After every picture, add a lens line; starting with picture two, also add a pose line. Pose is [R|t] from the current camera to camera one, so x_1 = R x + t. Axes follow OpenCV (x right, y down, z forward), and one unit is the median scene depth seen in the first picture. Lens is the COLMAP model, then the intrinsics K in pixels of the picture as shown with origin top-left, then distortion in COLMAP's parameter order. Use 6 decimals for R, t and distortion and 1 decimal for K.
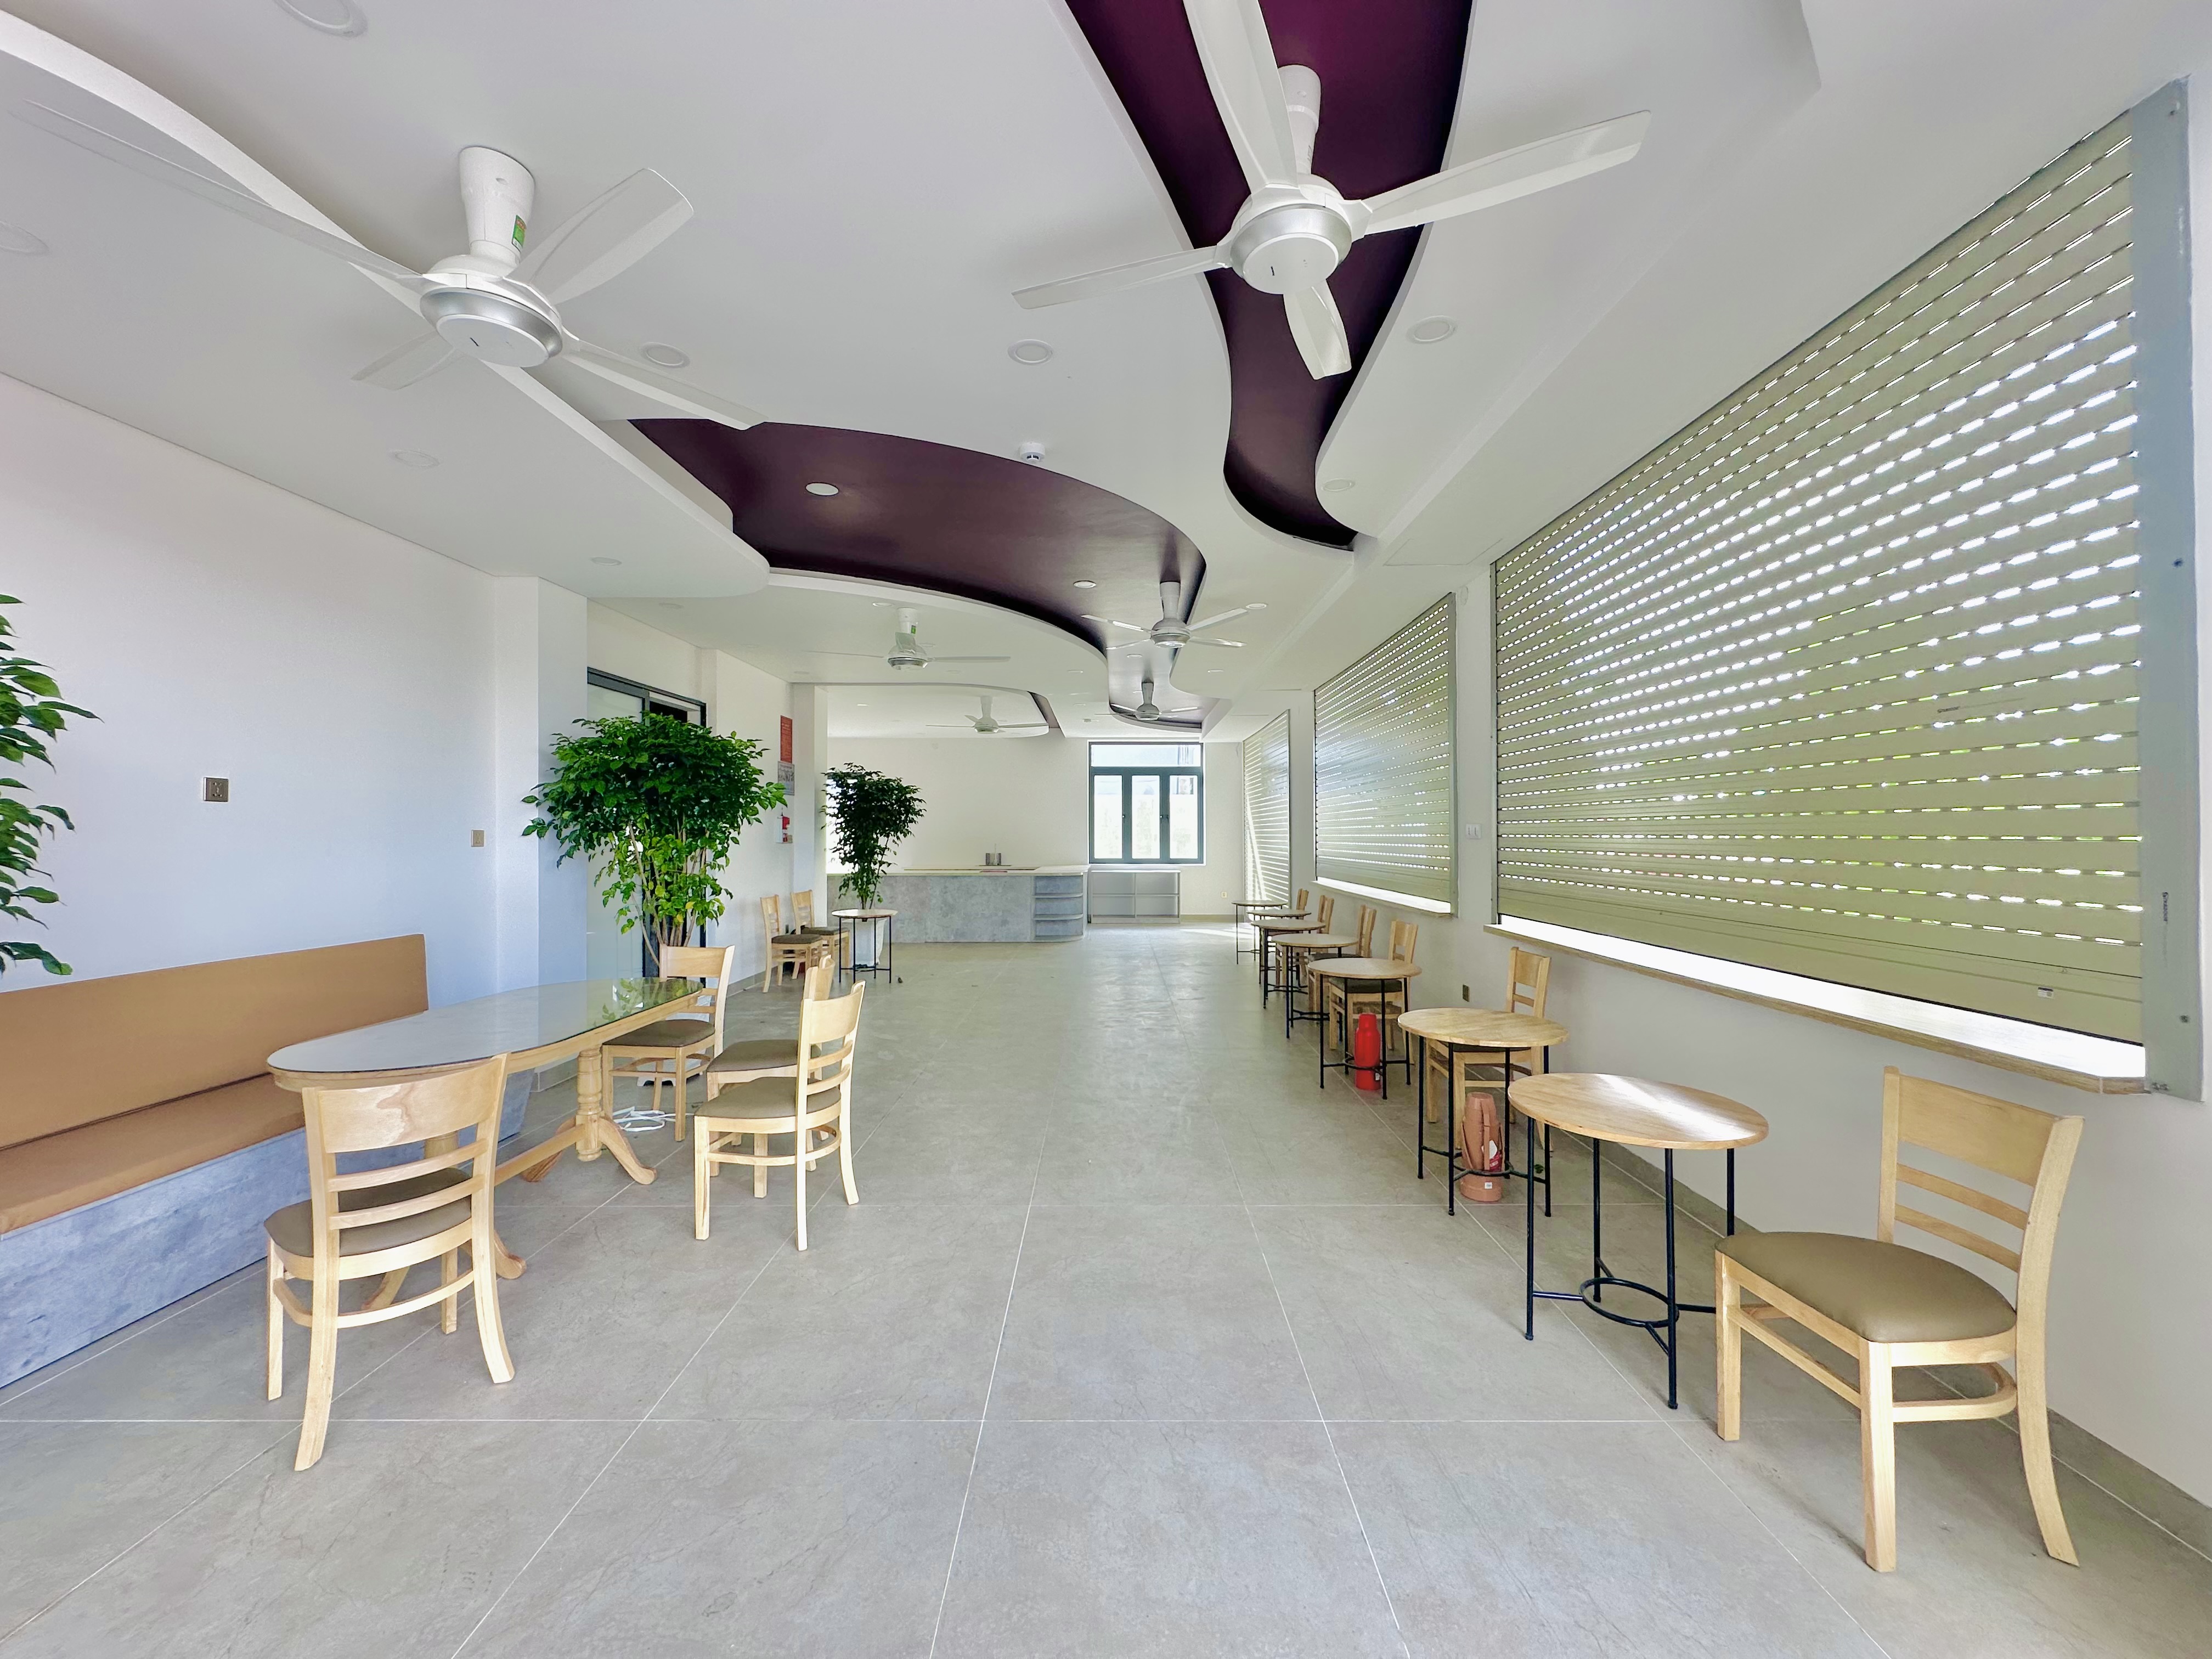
lens RADIAL K [[884.1, 0, 1109.6], [0, 884.1, 826.6], [0, 0, 1]] dist [-0.003749, 0.000229]
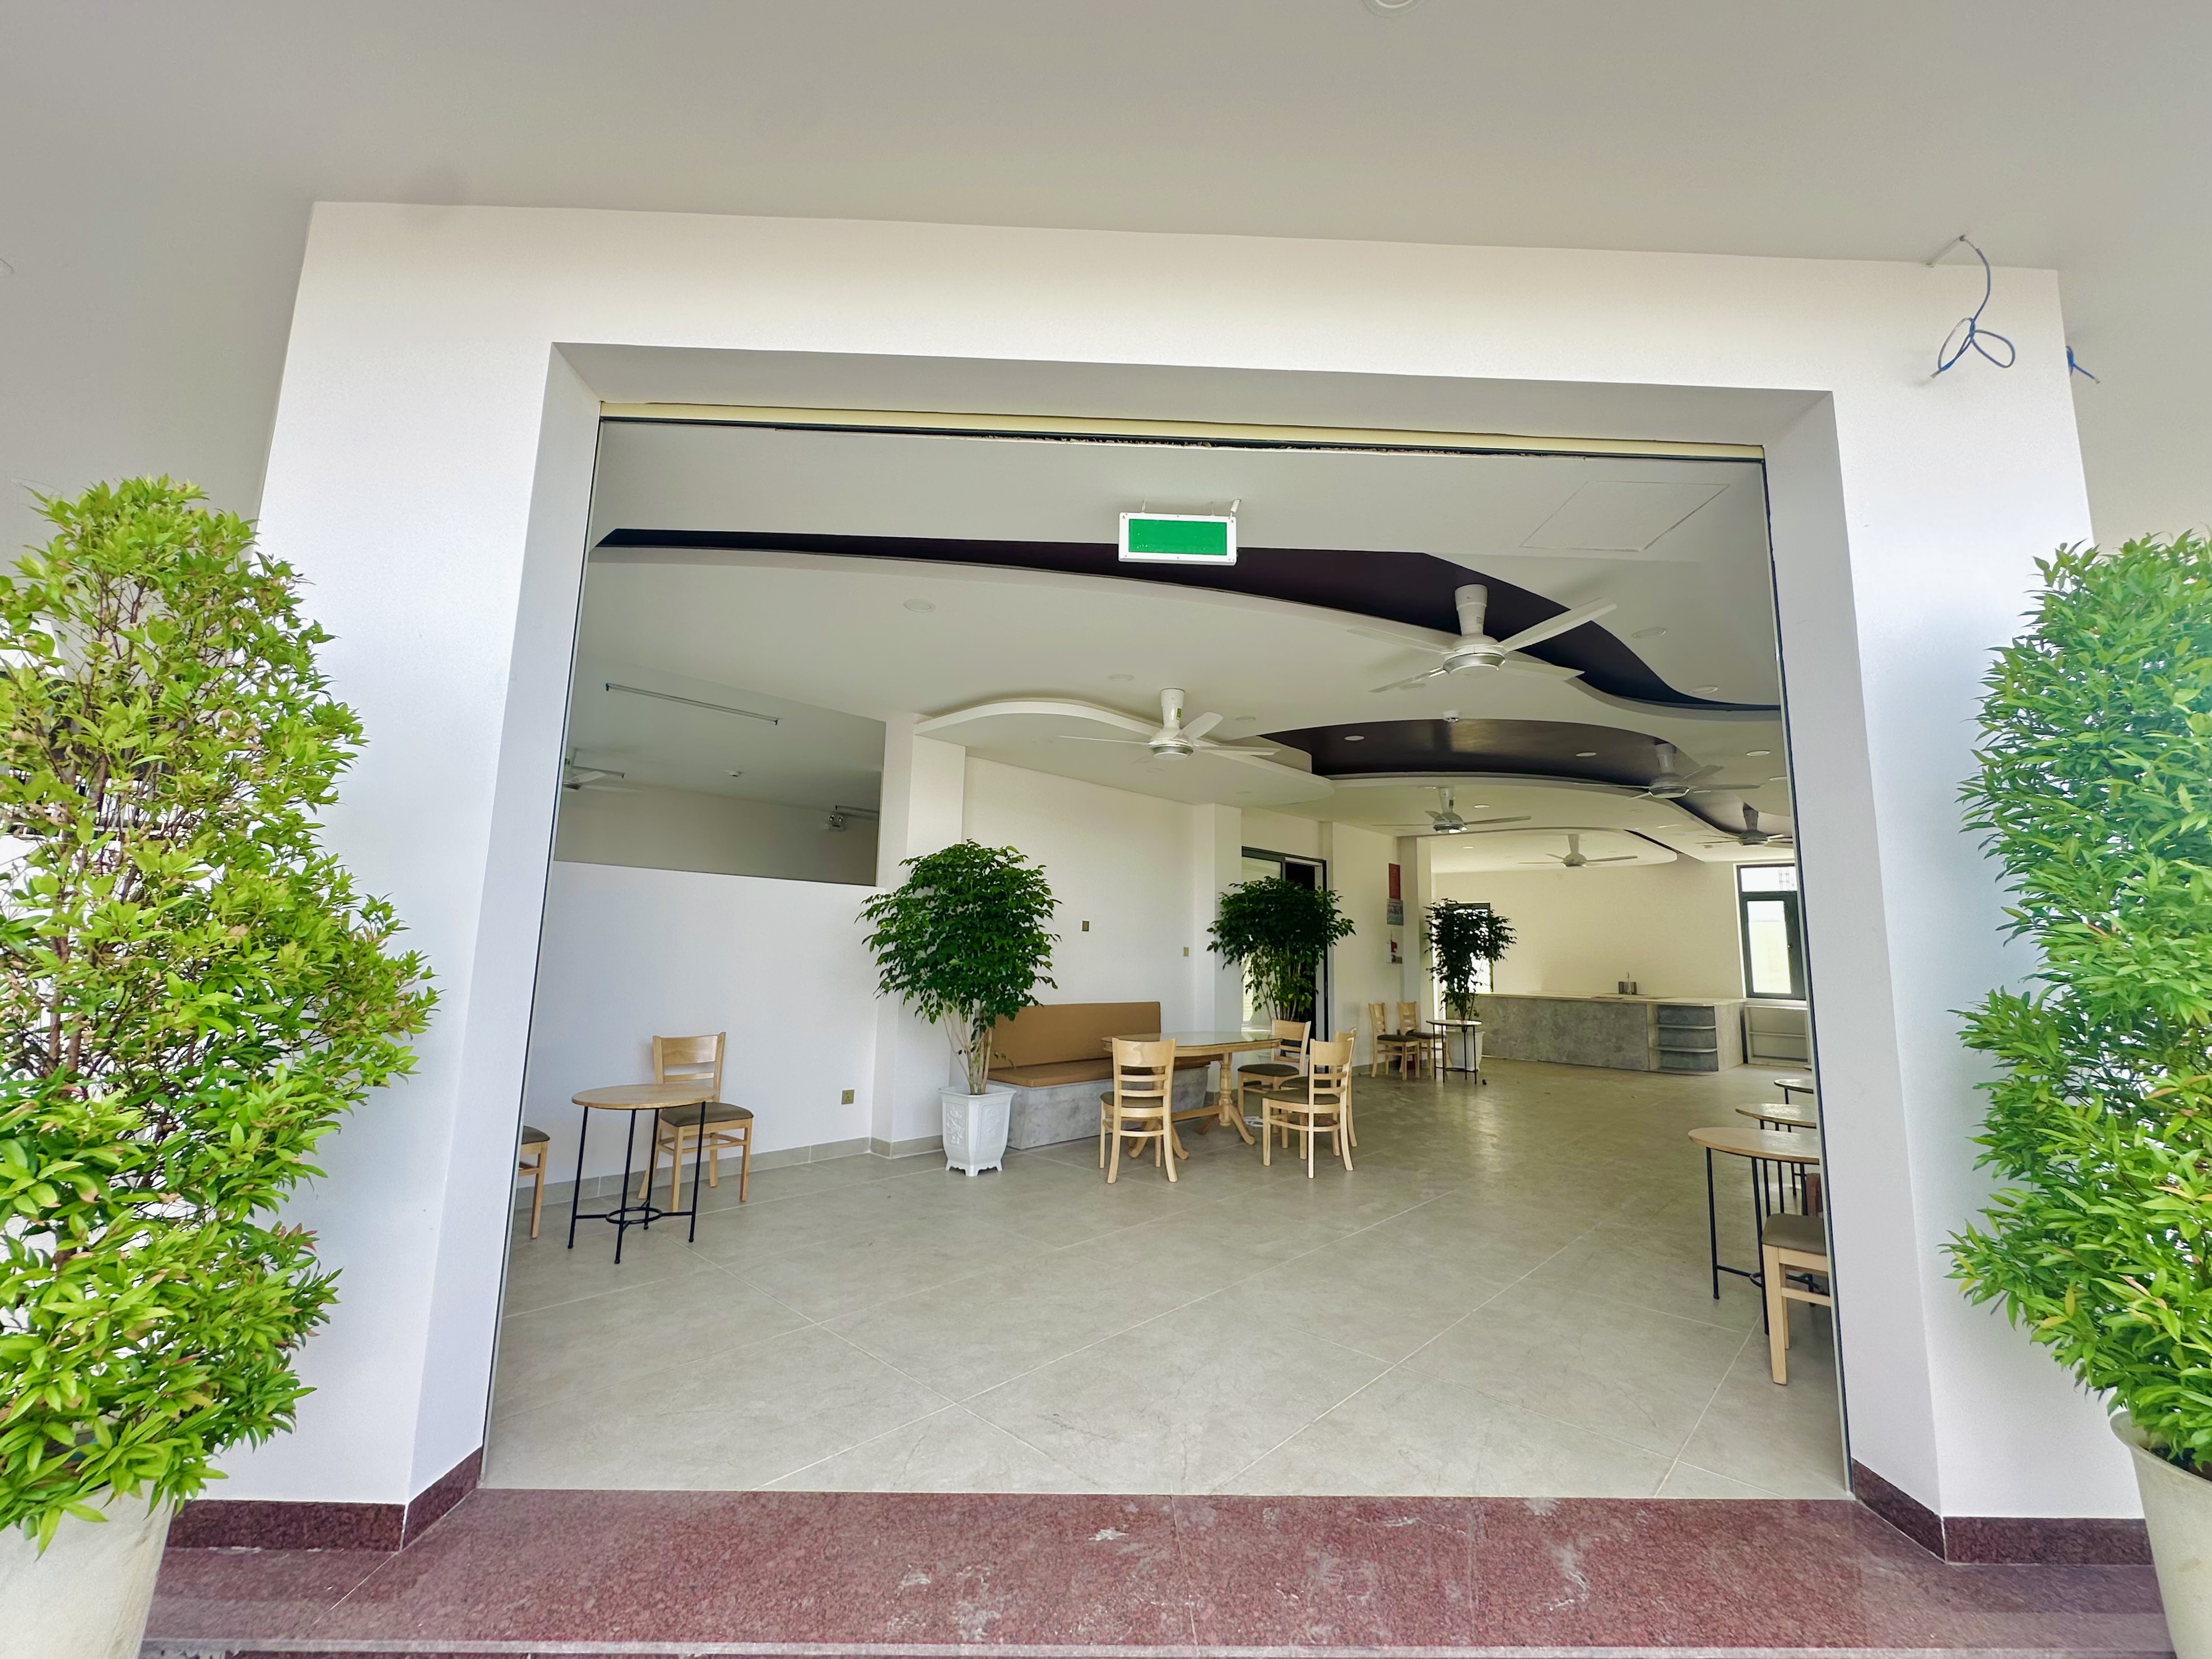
lens RADIAL K [[884.1, 0, 1109.6], [0, 884.1, 826.6], [0, 0, 1]] dist [-0.003749, 0.000229]
pose [[0.734040, -0.077345, -0.674688, 0.303131], [-0.019239, 0.990726, -0.134506, 0.004580], [0.678834, 0.111713, 0.725744, -0.331503]]
